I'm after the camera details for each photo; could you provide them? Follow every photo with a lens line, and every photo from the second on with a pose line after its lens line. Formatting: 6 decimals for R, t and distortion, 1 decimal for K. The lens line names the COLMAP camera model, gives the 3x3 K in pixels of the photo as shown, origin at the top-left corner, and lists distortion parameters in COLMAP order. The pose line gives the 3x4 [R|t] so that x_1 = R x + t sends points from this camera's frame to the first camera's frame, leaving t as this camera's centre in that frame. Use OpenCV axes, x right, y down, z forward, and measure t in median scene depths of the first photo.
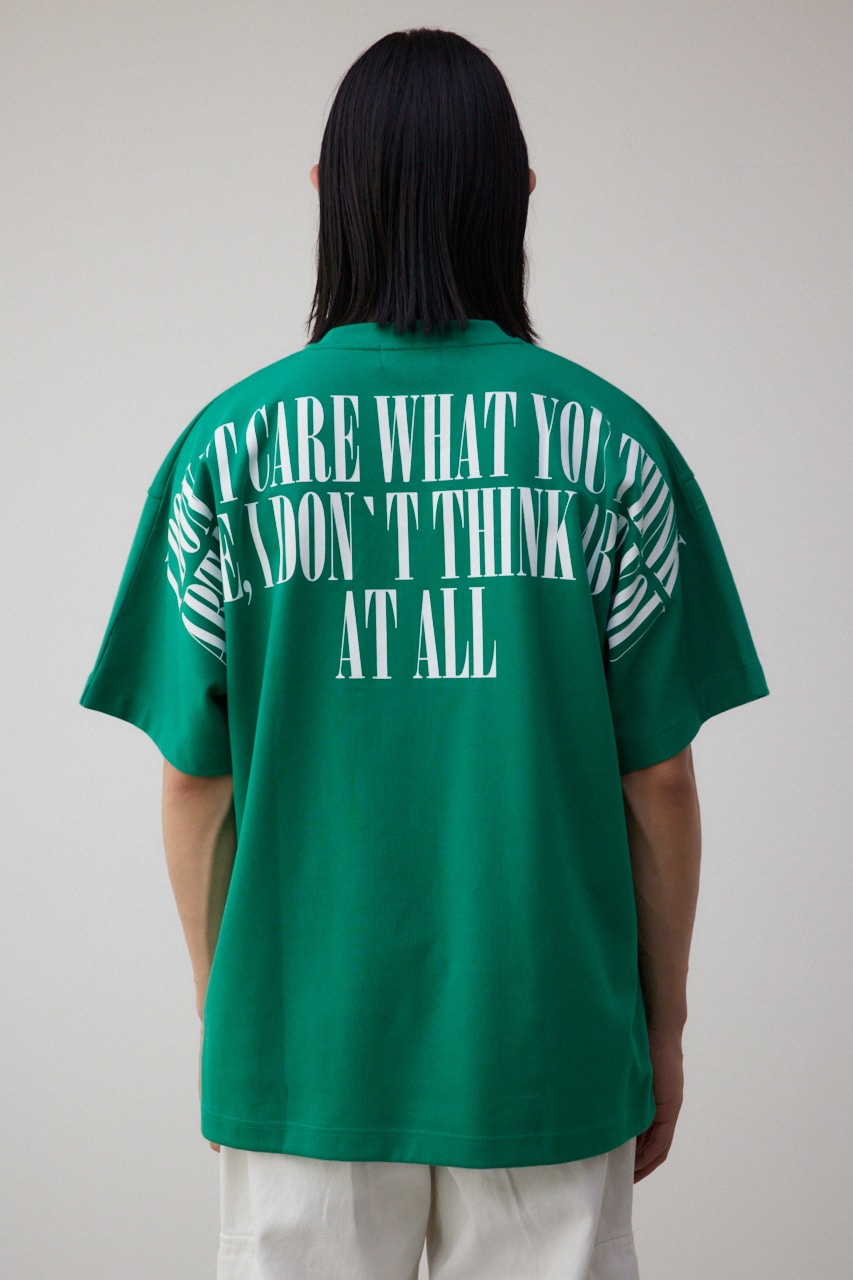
lens RADIAL K [[4110.8, 0, 385.2], [0, 4110.8, 765.5], [0, 0, 1]] dist [0.694343, -0.998140]
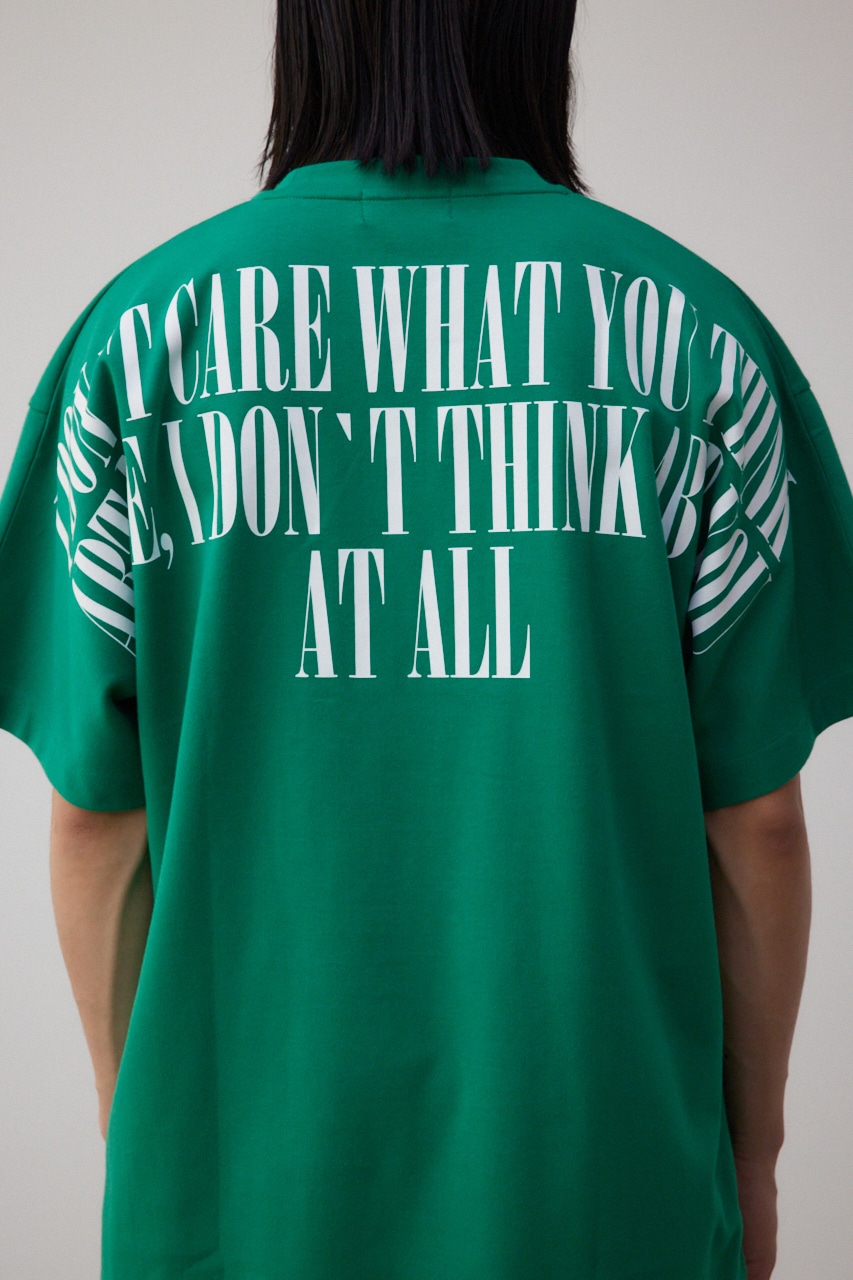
lens RADIAL K [[4064.8, 0, 426.5], [0, 4064.8, 640.0], [0, 0, 1]] dist [0.568483, -0.101414]
pose [[0.999896, 0.005901, 0.013166, 0.000969], [-0.005809, 0.999959, -0.007012, -0.022858], [-0.013206, 0.006935, 0.999889, 0.323184]]
